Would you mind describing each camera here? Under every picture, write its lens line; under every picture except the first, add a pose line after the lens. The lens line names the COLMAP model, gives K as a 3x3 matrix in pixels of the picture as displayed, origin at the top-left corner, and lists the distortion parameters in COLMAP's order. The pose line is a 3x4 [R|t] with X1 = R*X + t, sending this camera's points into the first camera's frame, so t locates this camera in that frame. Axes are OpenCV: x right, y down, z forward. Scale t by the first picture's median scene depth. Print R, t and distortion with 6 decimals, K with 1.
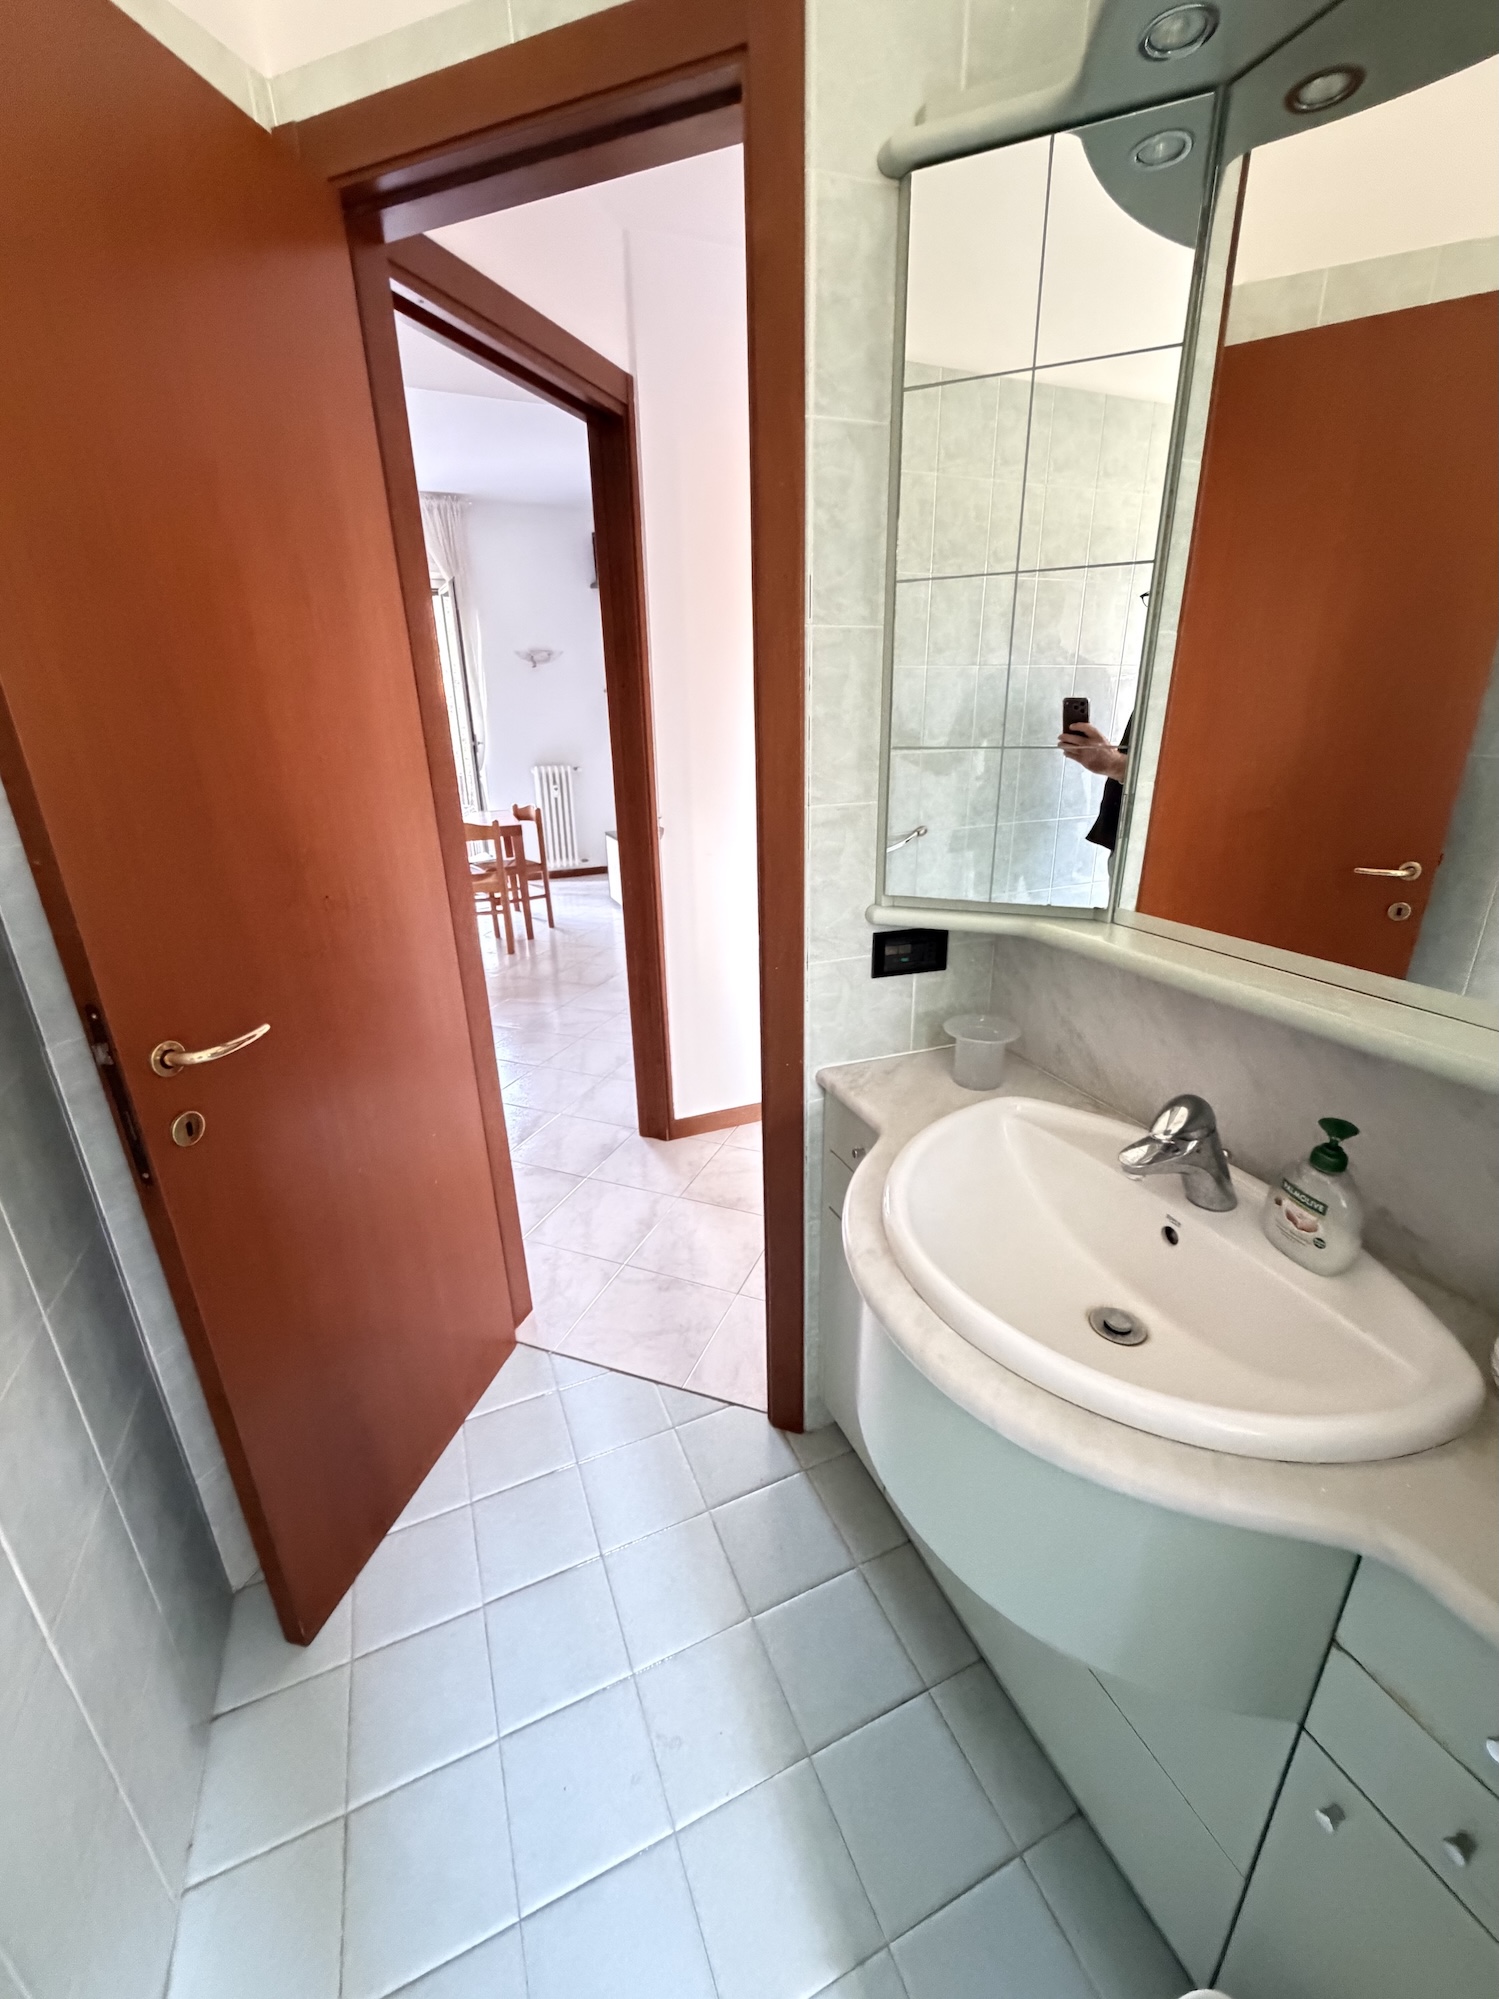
lens RADIAL K [[793.5, 0, 750.7], [0, 793.5, 995.1], [0, 0, 1]] dist [0.000038, 0.000404]
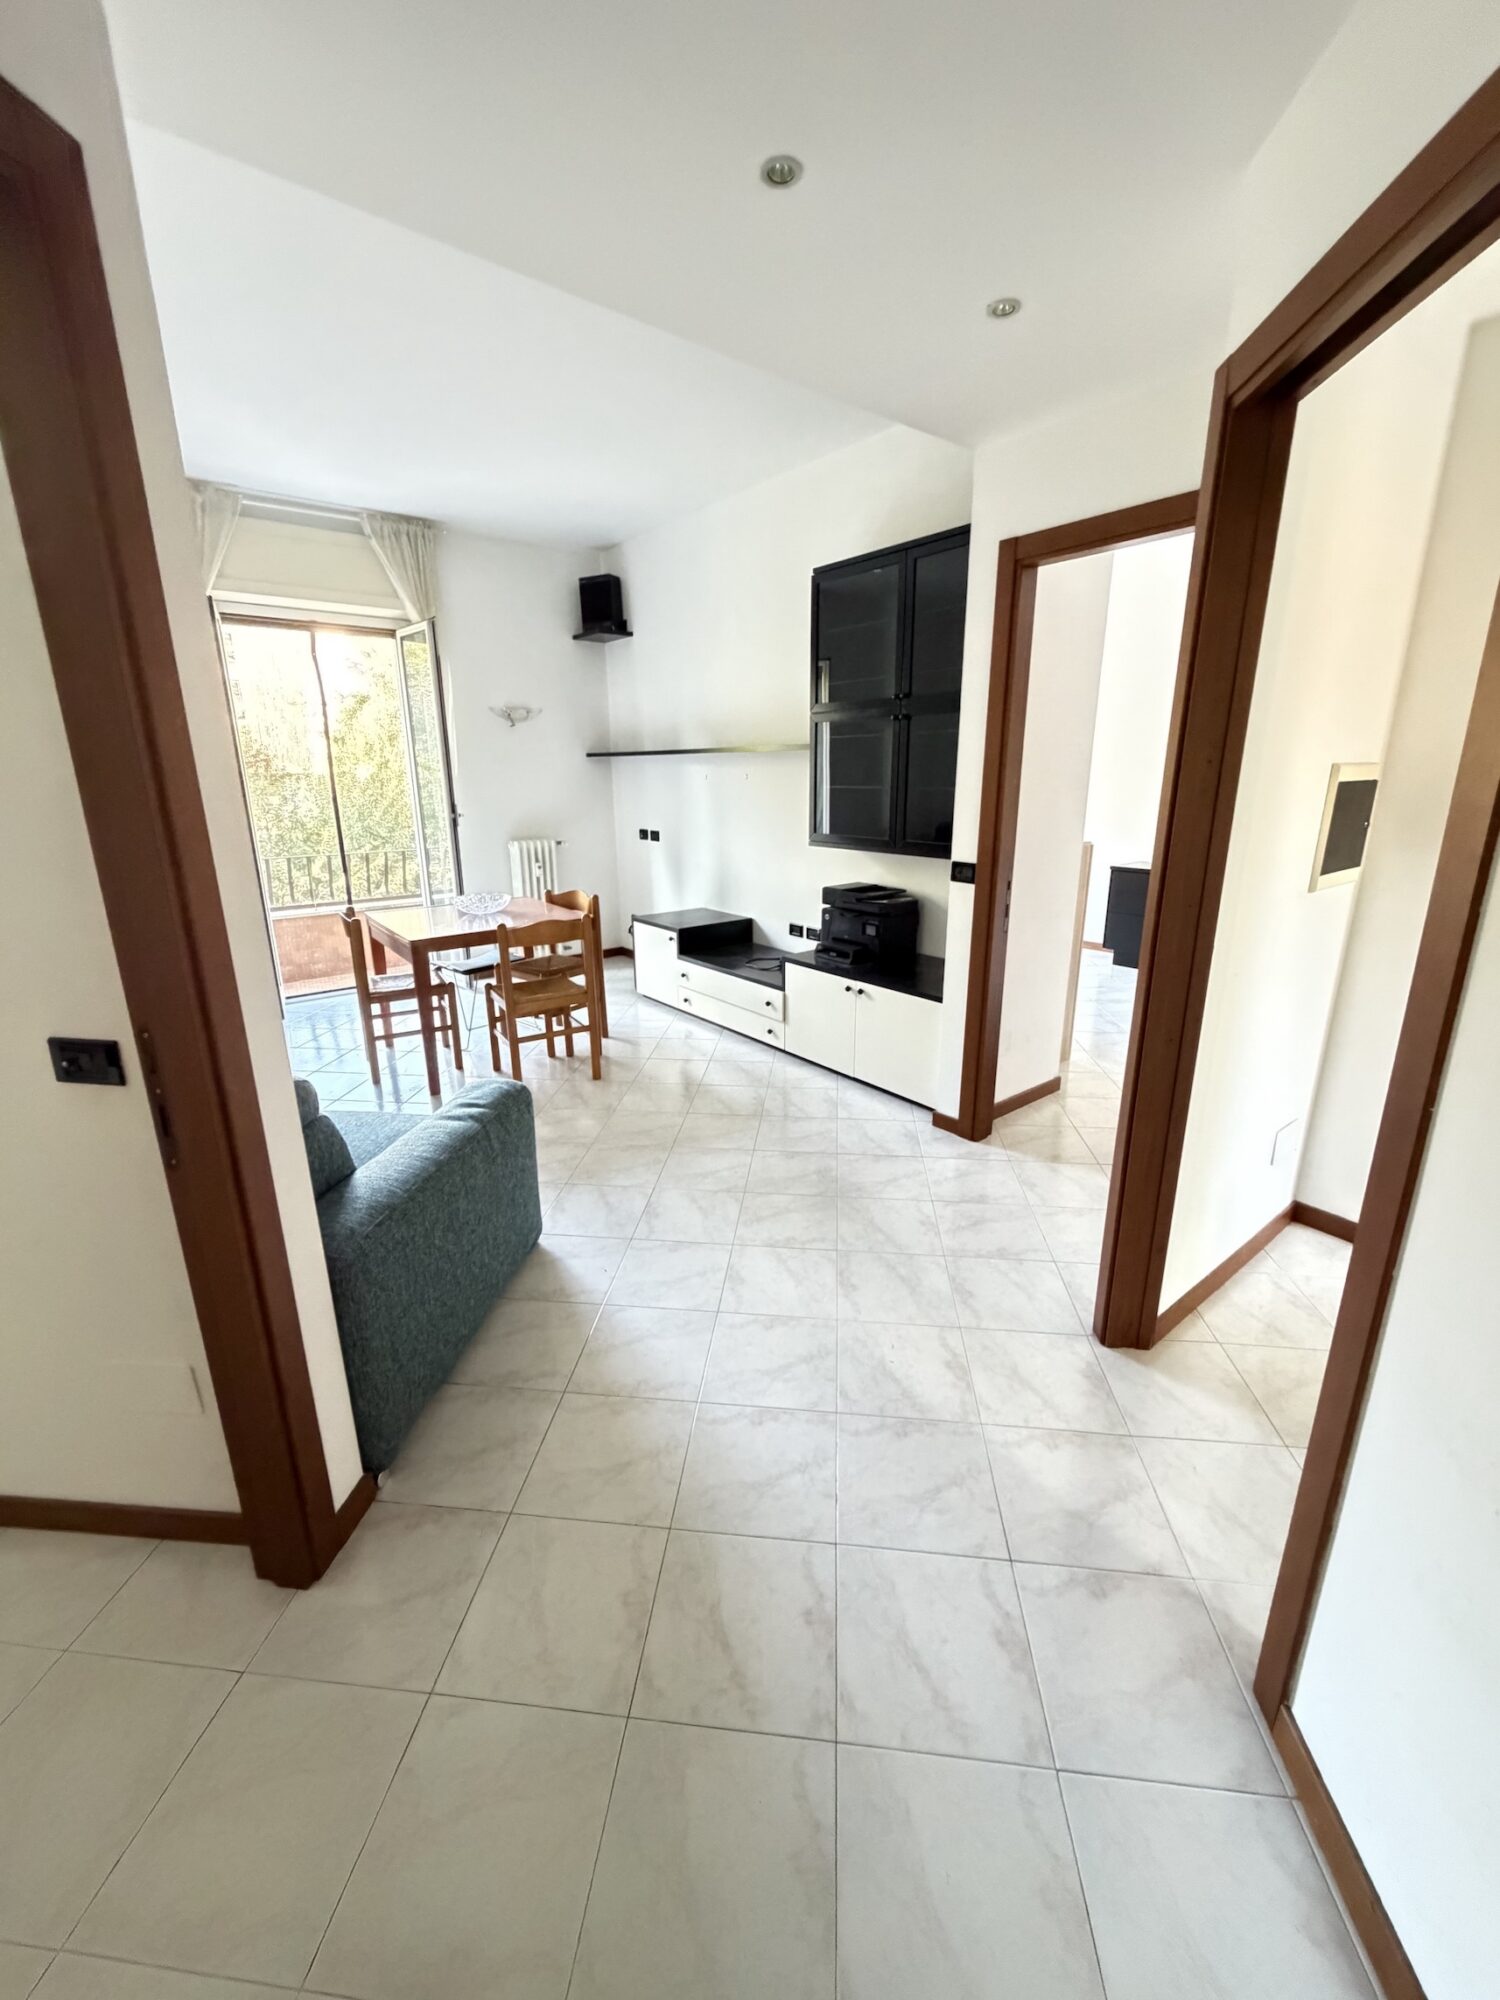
lens RADIAL K [[793.9, 0, 751.2], [0, 793.9, 995.6], [0, 0, 1]] dist [0.000038, 0.000404]
pose [[0.962936, -0.065030, 0.261775, -0.269002], [0.084447, 0.994396, -0.063608, -0.052946], [-0.256172, 0.083356, 0.963031, 0.144674]]
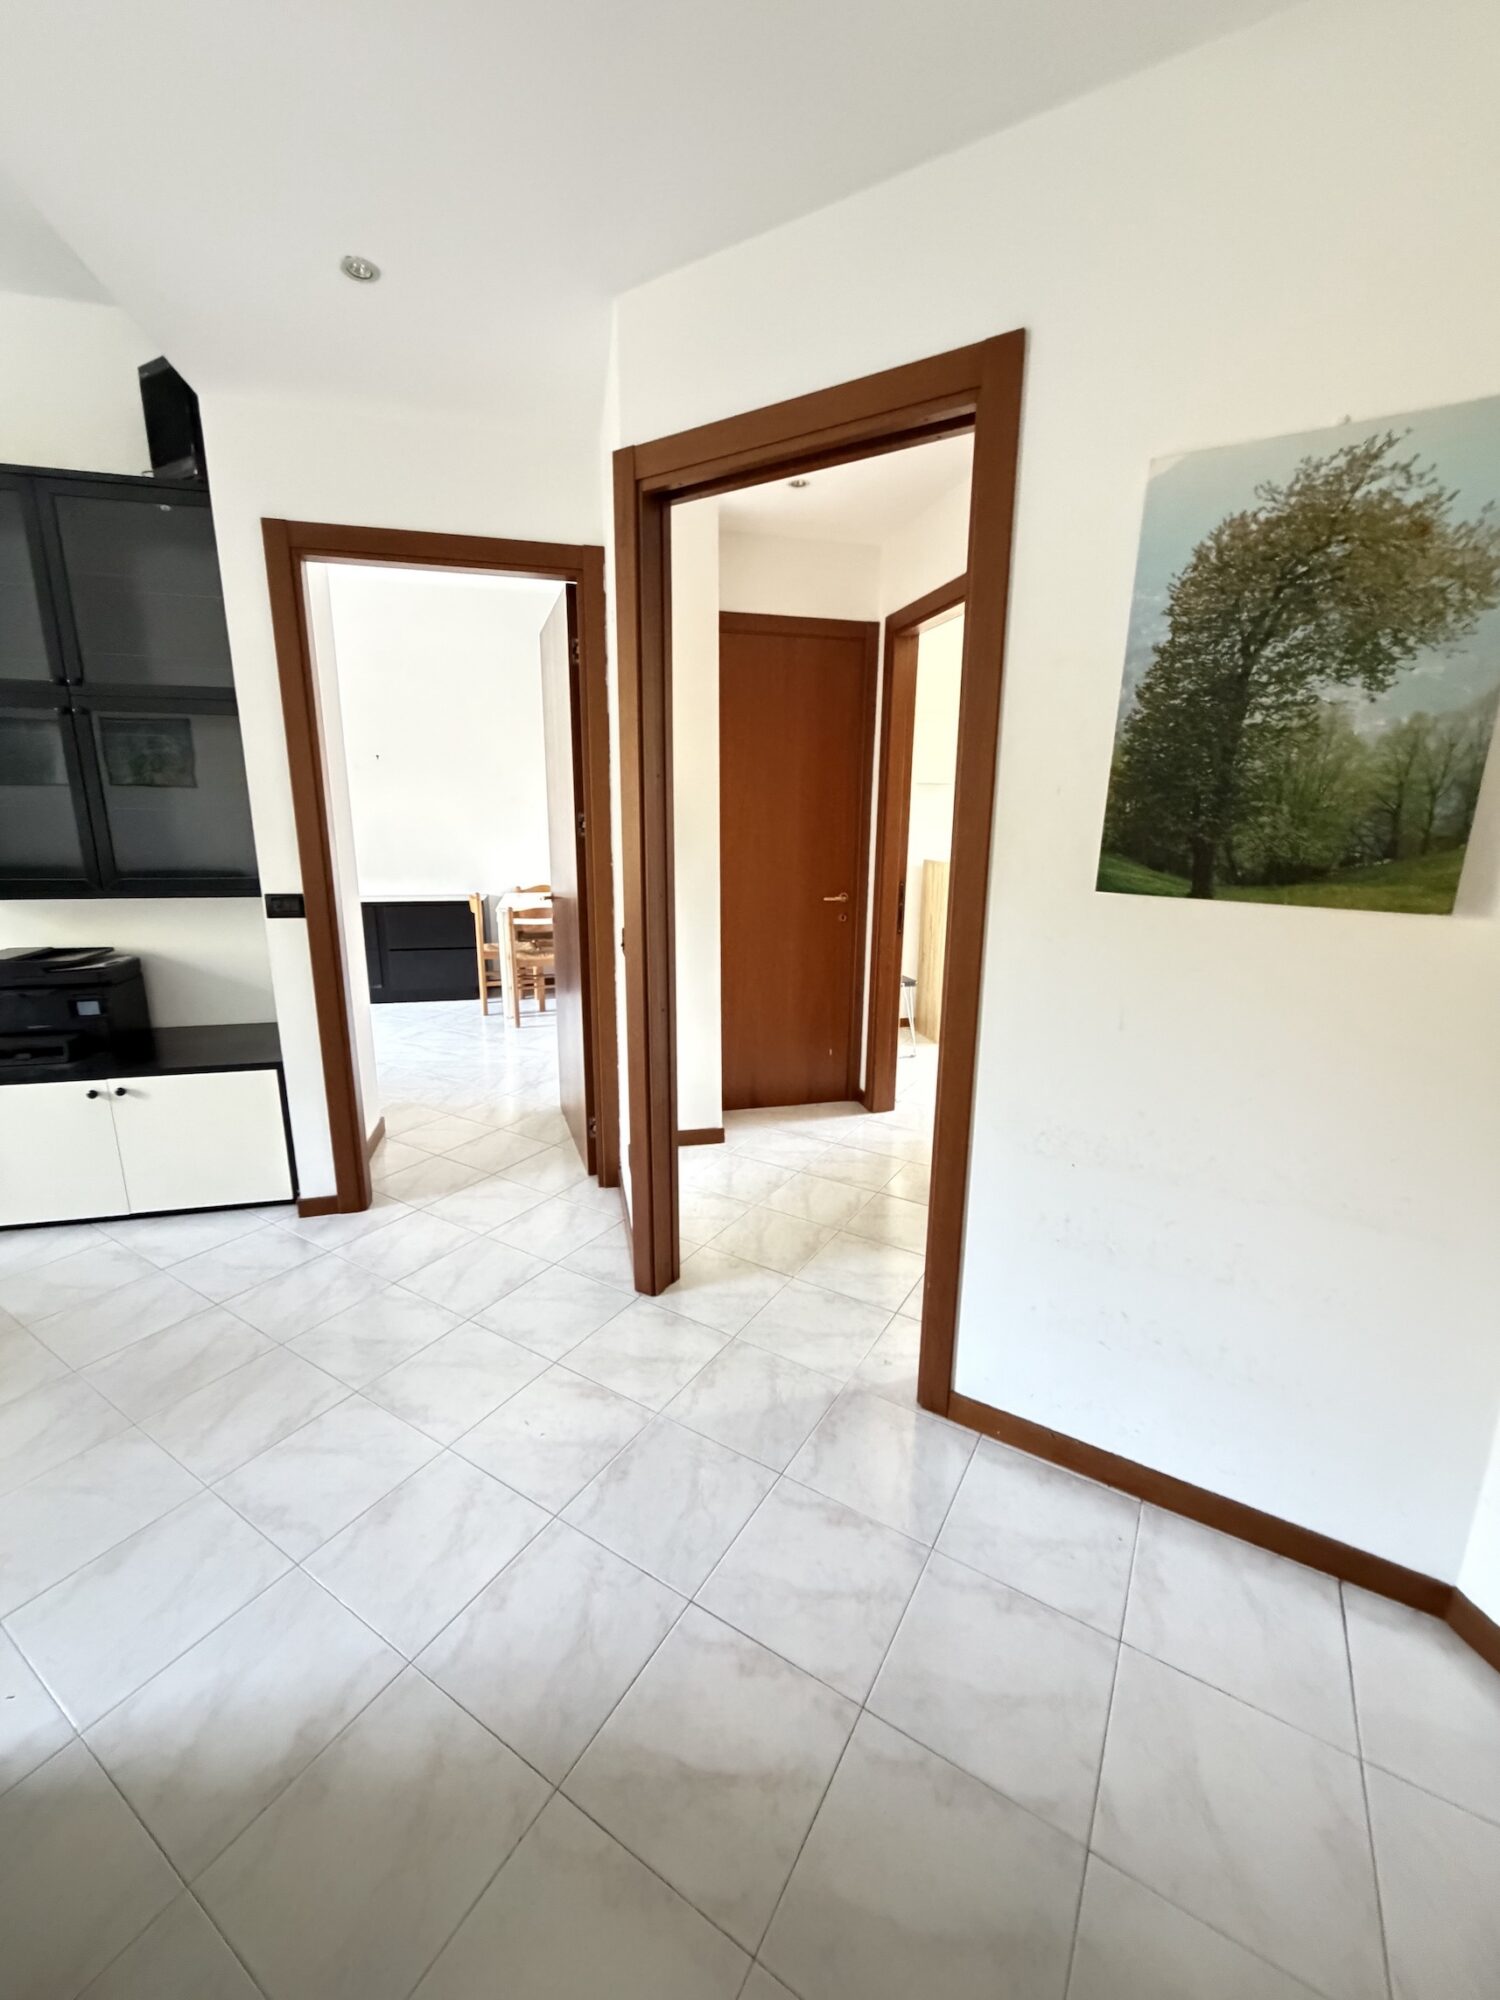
lens RADIAL K [[788.5, 0, 751.6], [0, 788.5, 997.3], [0, 0, 1]] dist [-0.000116, -0.000185]
pose [[0.169009, -0.201927, 0.964708, -0.364856], [0.321934, 0.936413, 0.139604, -0.082438], [-0.931555, 0.286978, 0.223270, 0.268431]]
